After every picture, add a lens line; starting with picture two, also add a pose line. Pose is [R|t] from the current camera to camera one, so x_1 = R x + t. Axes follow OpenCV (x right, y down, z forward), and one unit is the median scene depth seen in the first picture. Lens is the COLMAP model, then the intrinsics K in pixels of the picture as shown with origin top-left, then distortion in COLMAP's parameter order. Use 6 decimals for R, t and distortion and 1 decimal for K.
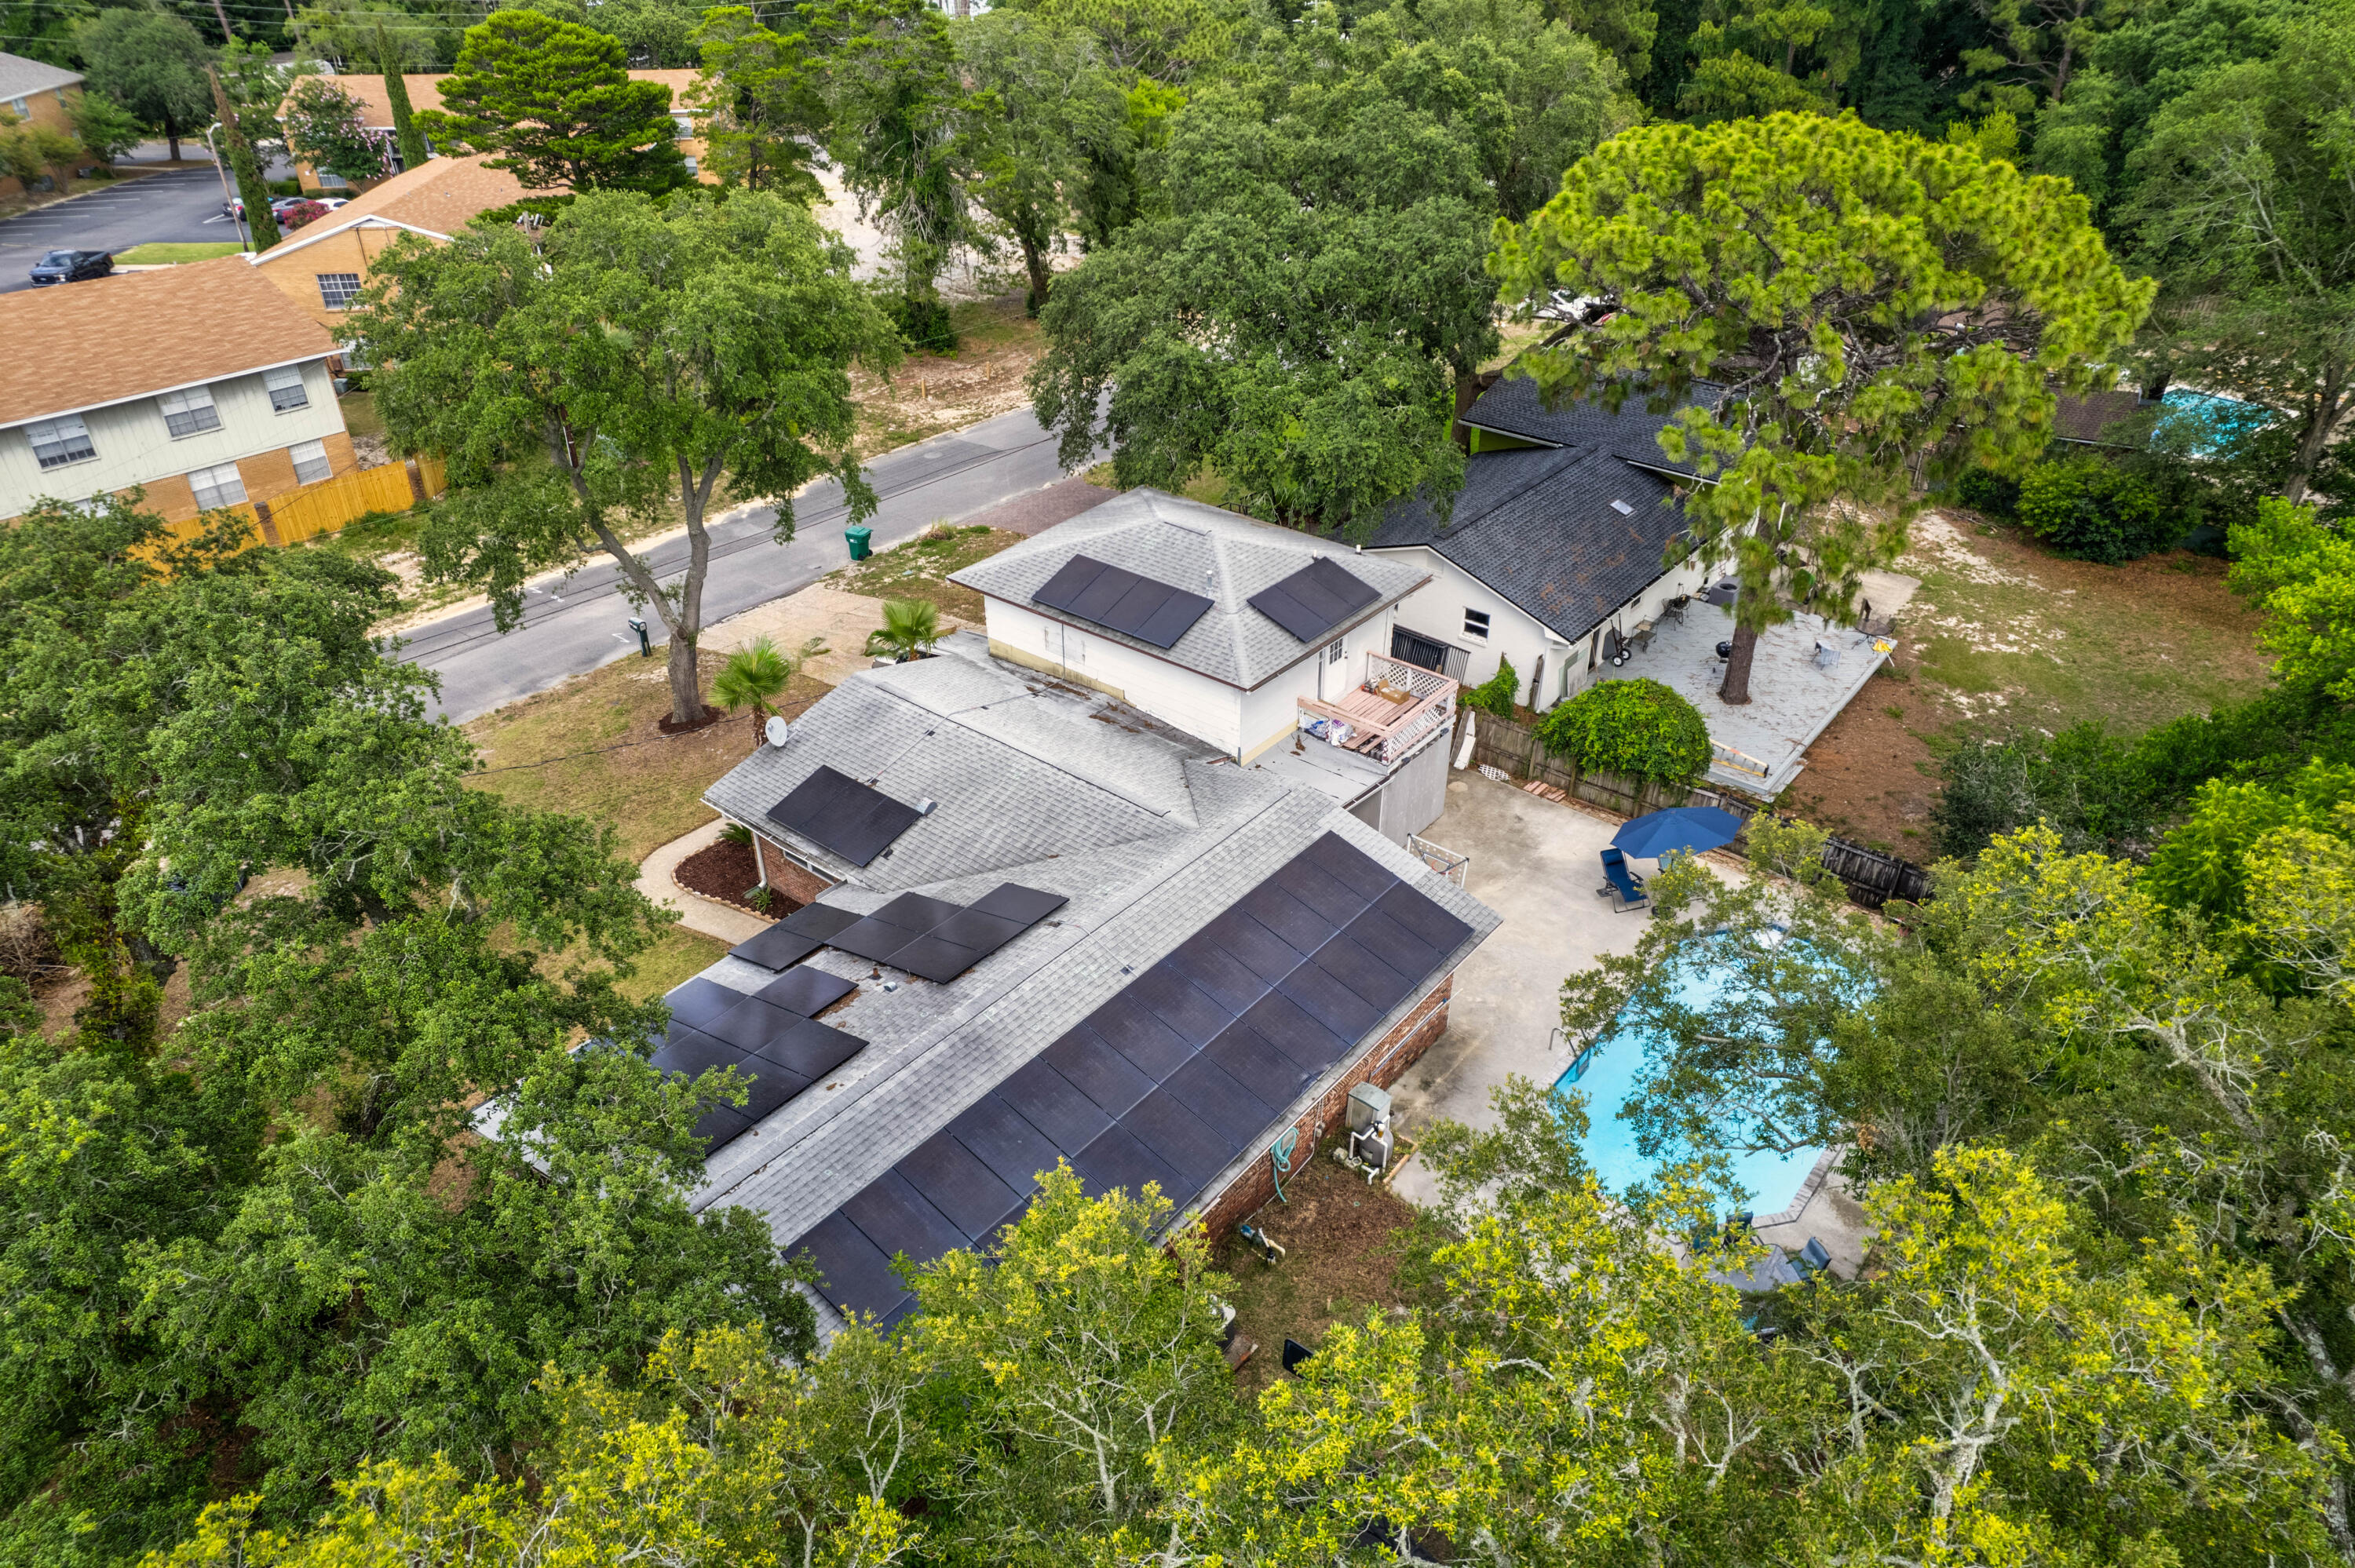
lens RADIAL K [[1505.7, 0, 1183.3], [0, 1505.7, 788.8], [0, 0, 1]] dist [-0.073656, 0.064935]
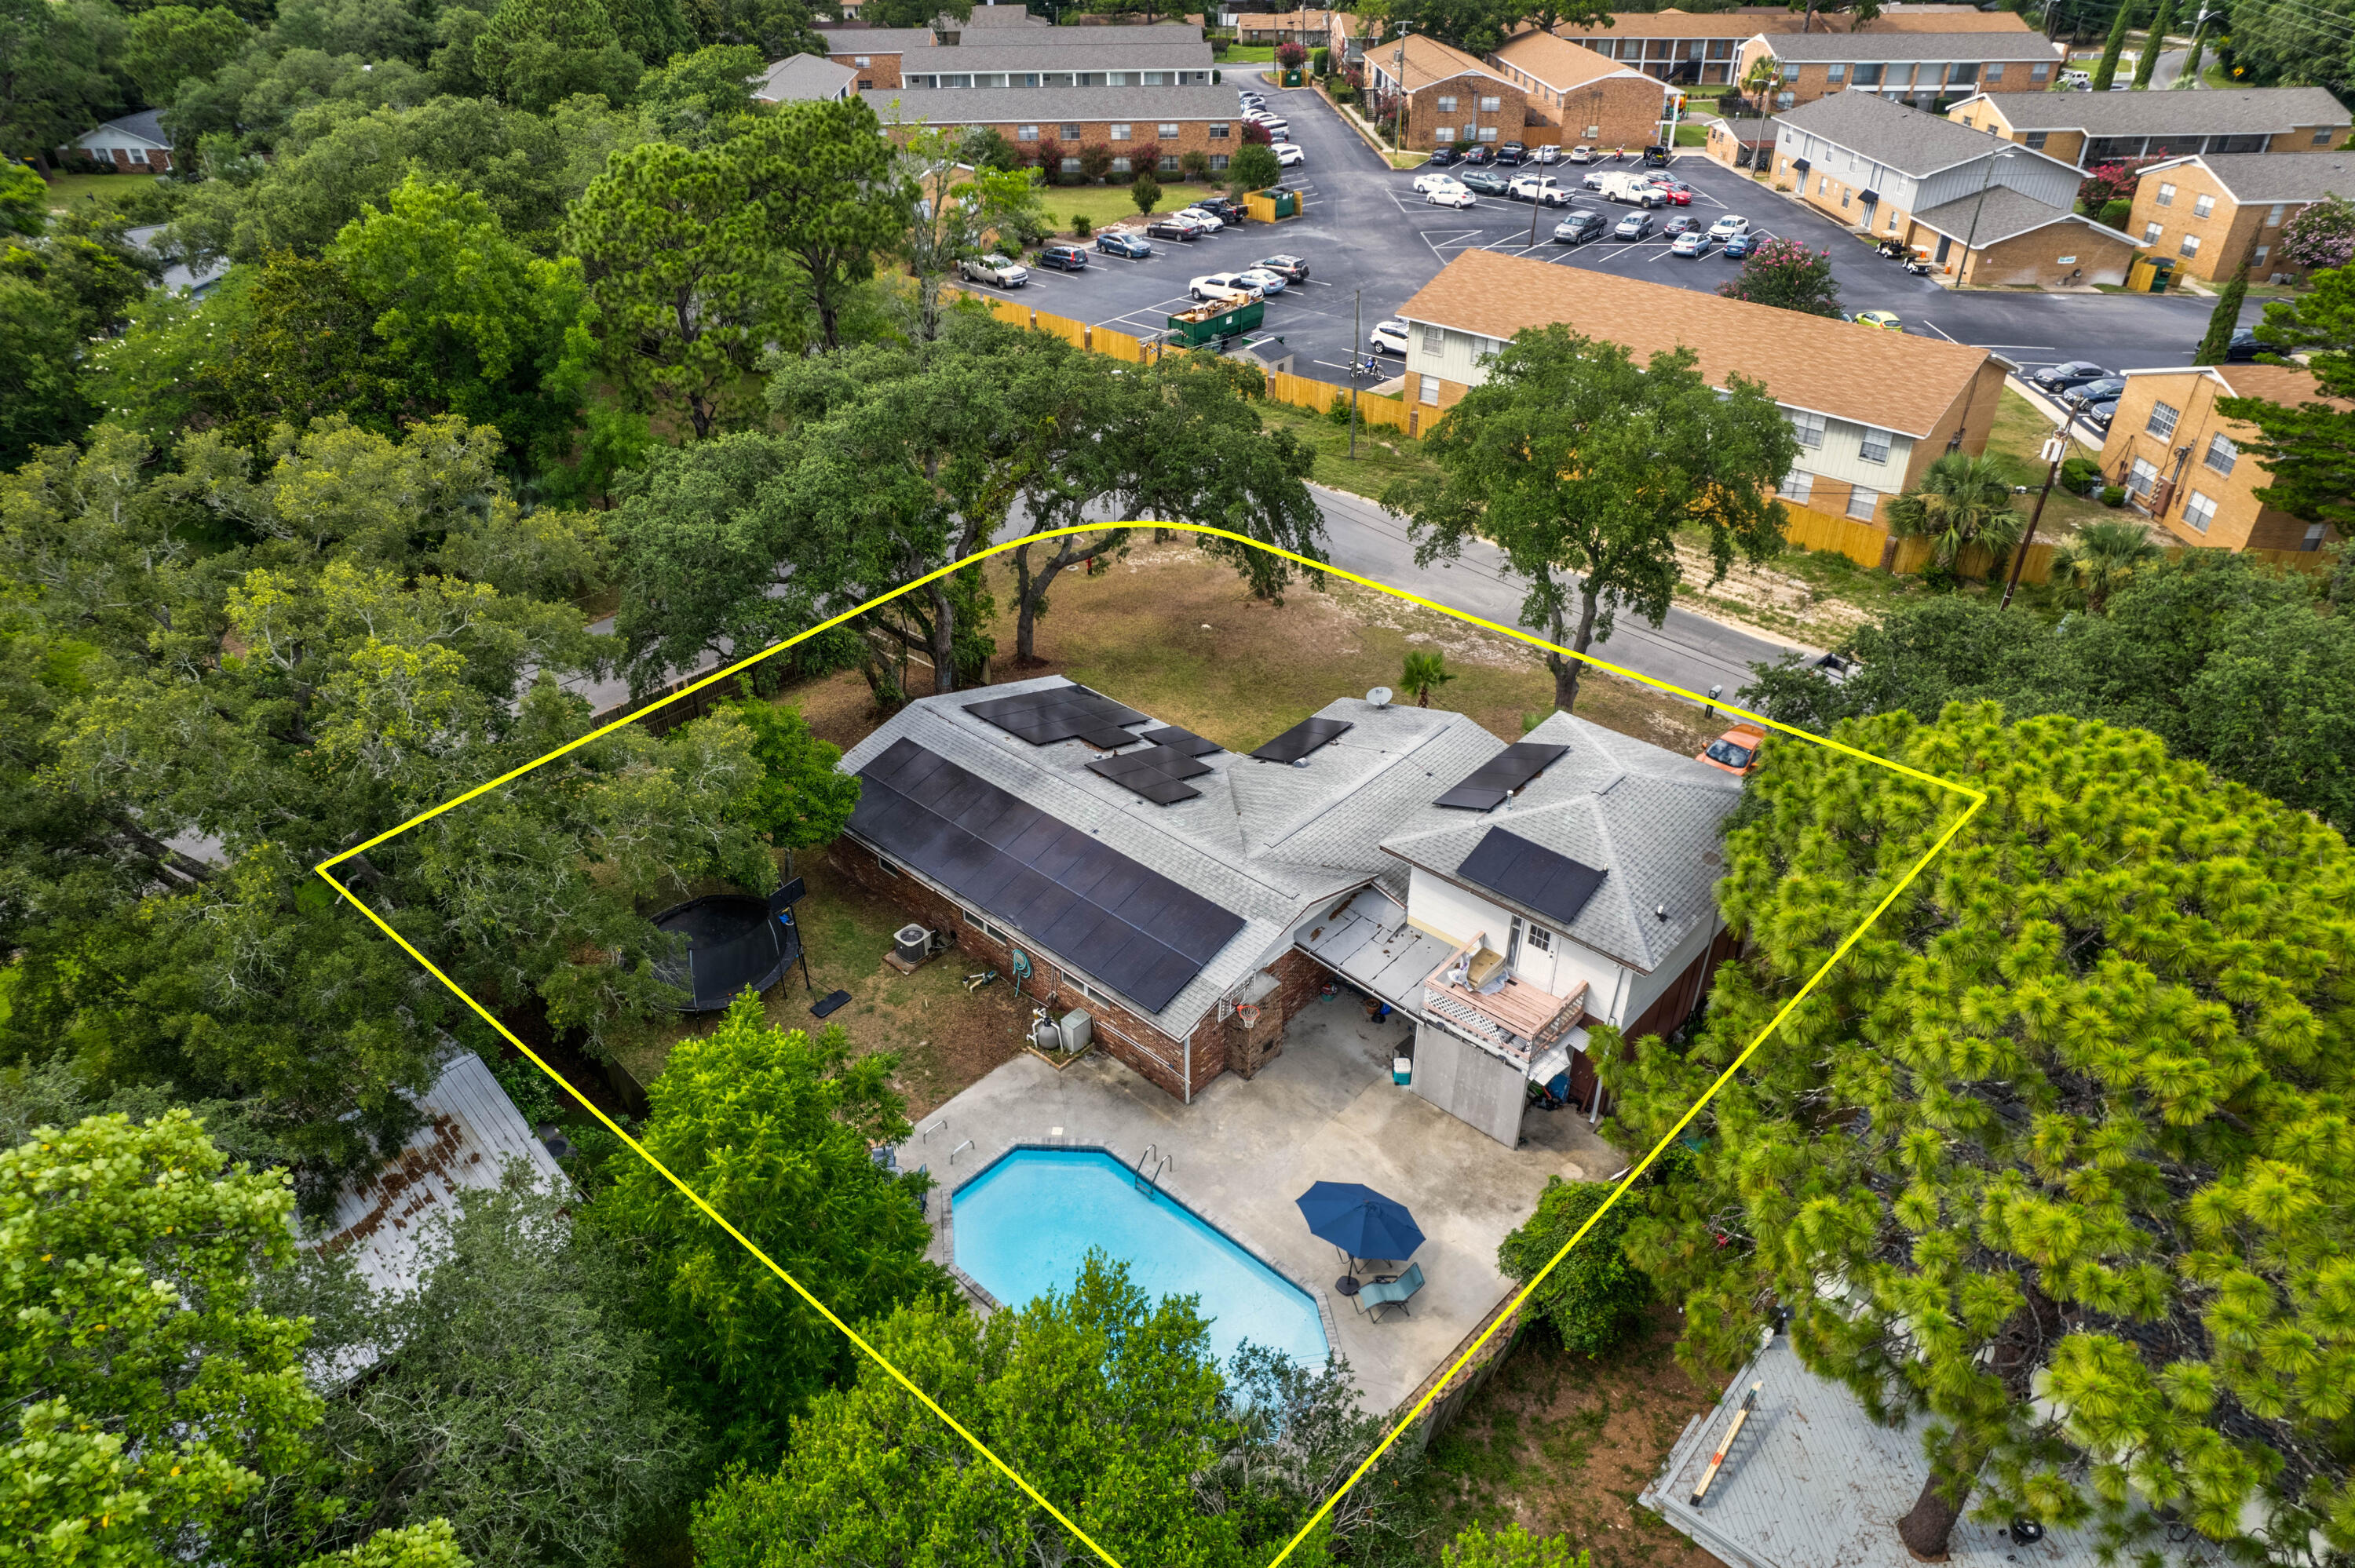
lens RADIAL K [[1506.9, 0, 1187.7], [0, 1506.9, 790.5], [0, 0, 1]] dist [-0.074285, 0.064167]
pose [[-0.048520, 0.542680, -0.838537, 0.956463], [-0.538588, 0.692803, 0.479528, -0.545724], [0.841171, 0.474892, 0.258666, 0.499264]]
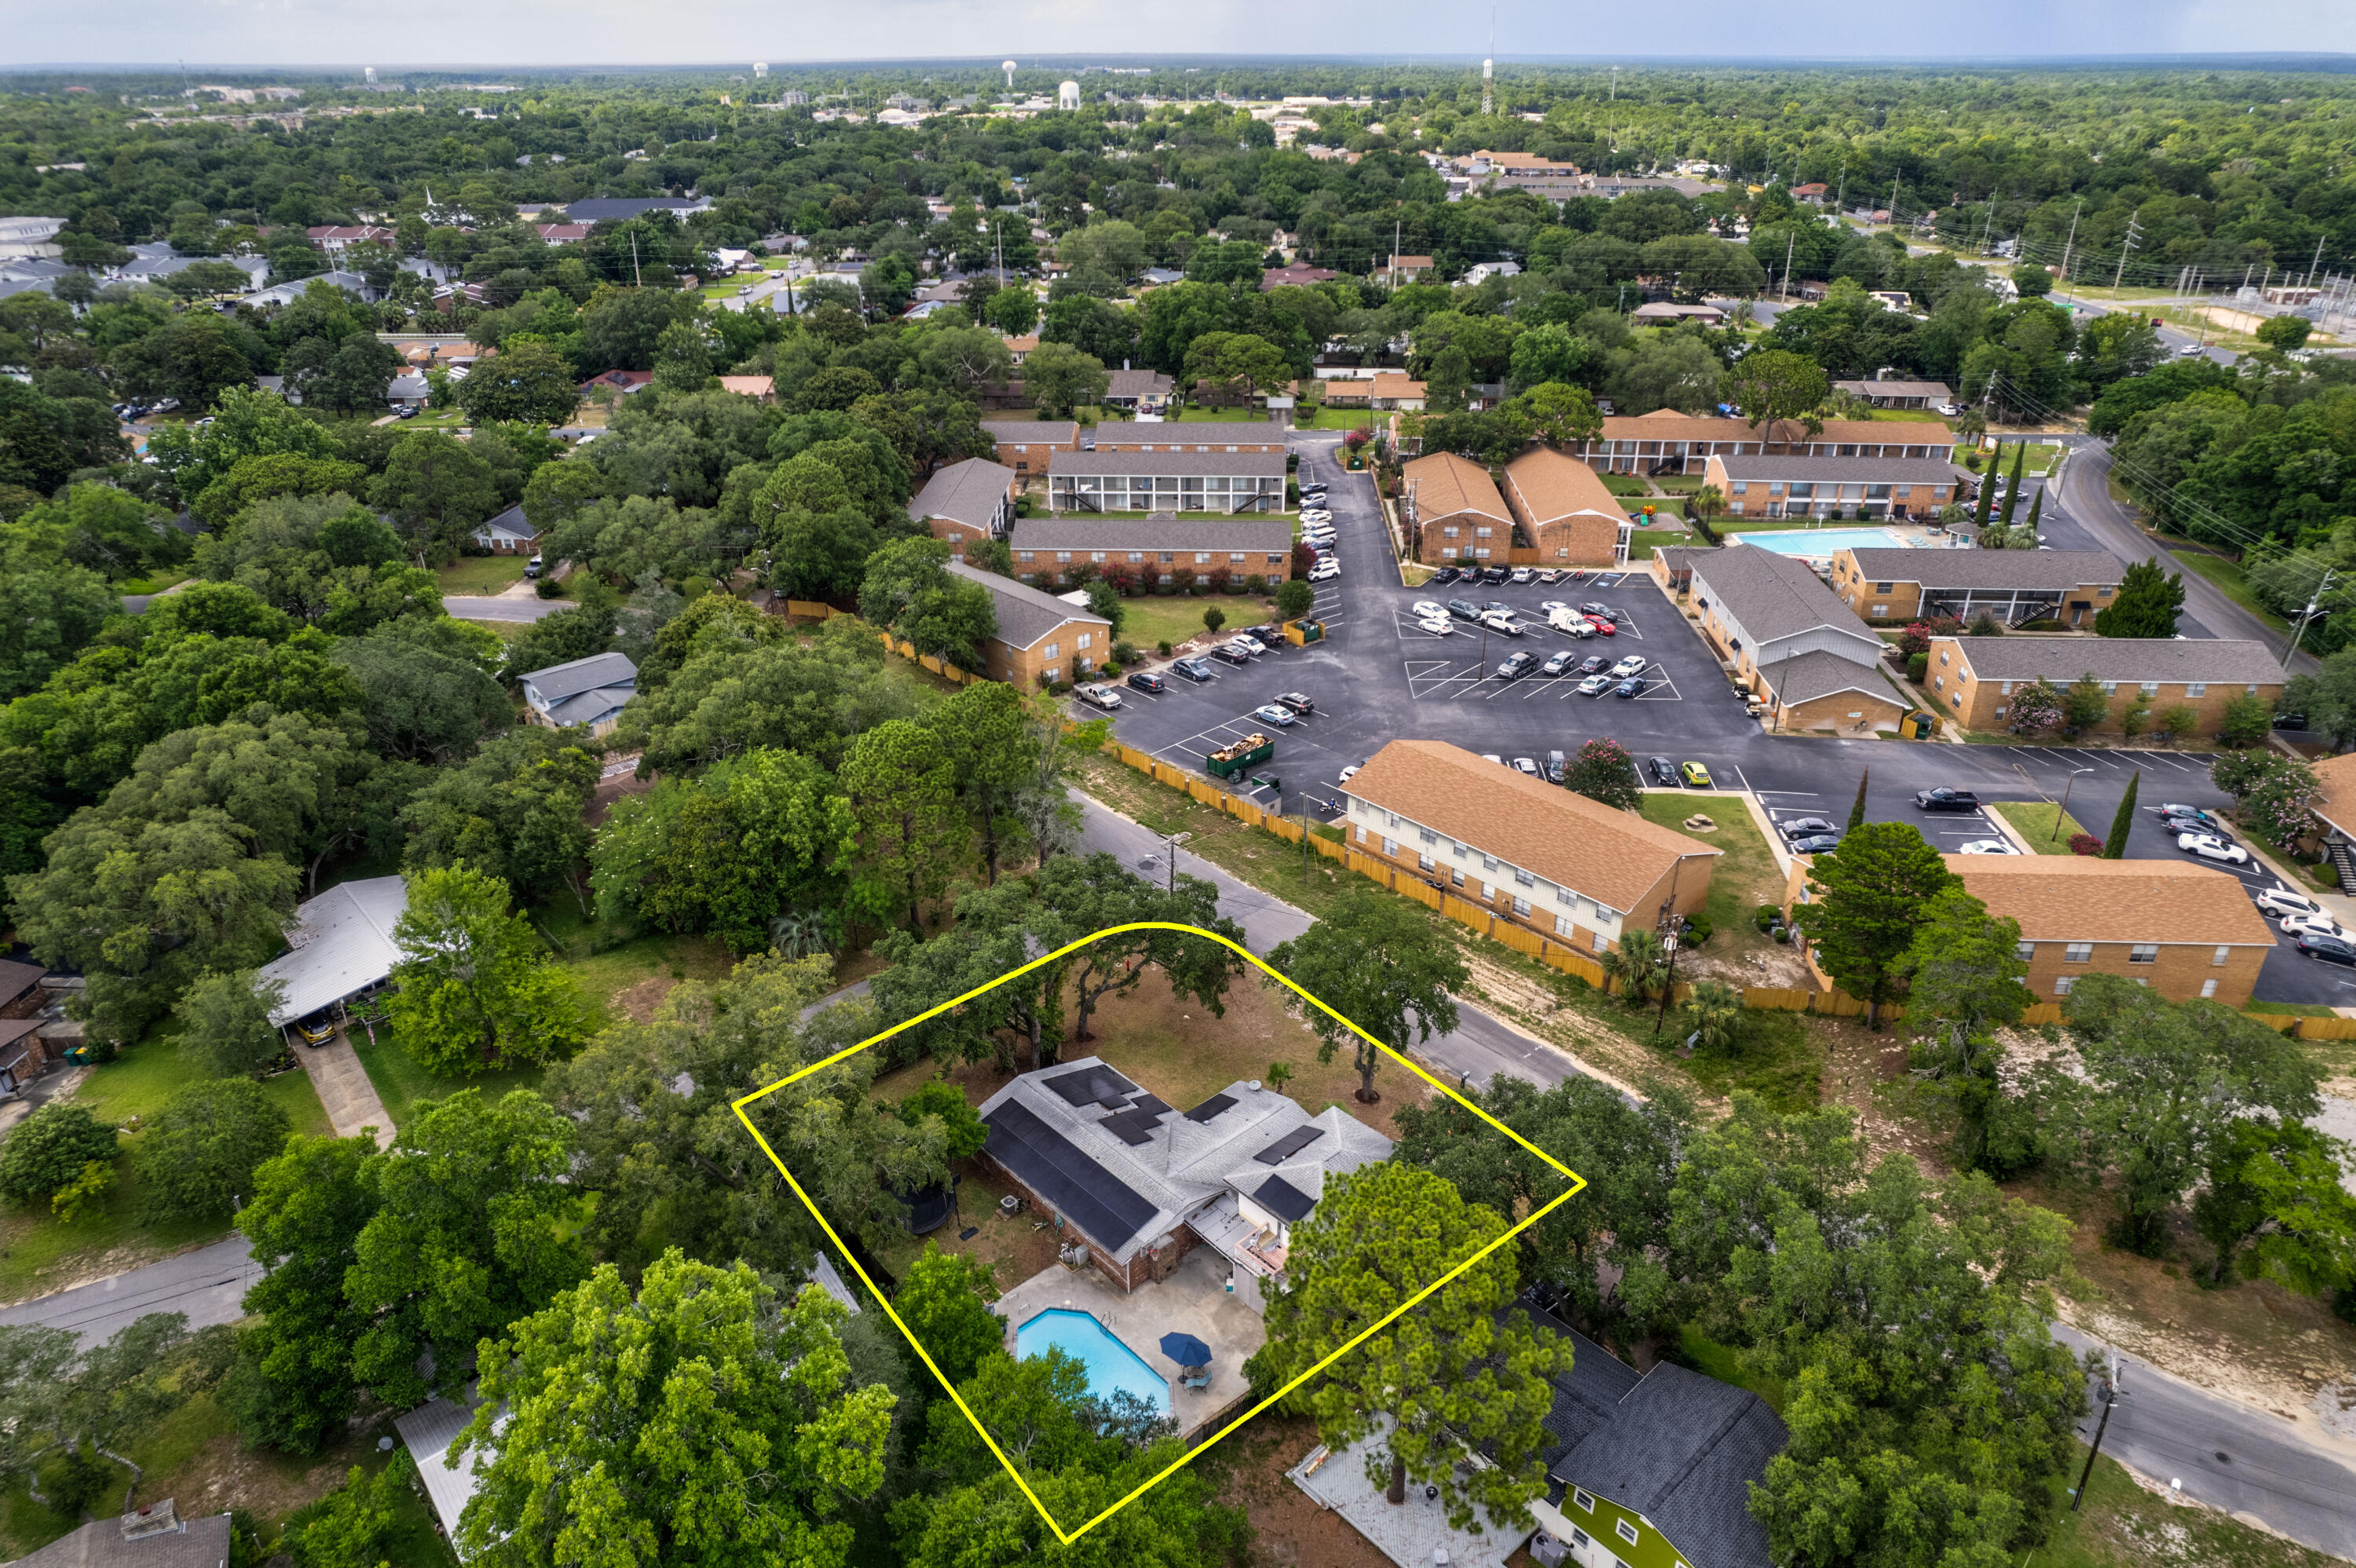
lens RADIAL K [[1506.4, 0, 1183.8], [0, 1506.4, 788.8], [0, 0, 1]] dist [-0.073656, 0.064935]
pose [[-0.145094, 0.442310, -0.885048, 1.902750], [-0.528796, 0.721376, 0.447204, -1.556125], [0.836255, 0.532896, 0.129224, 0.228545]]
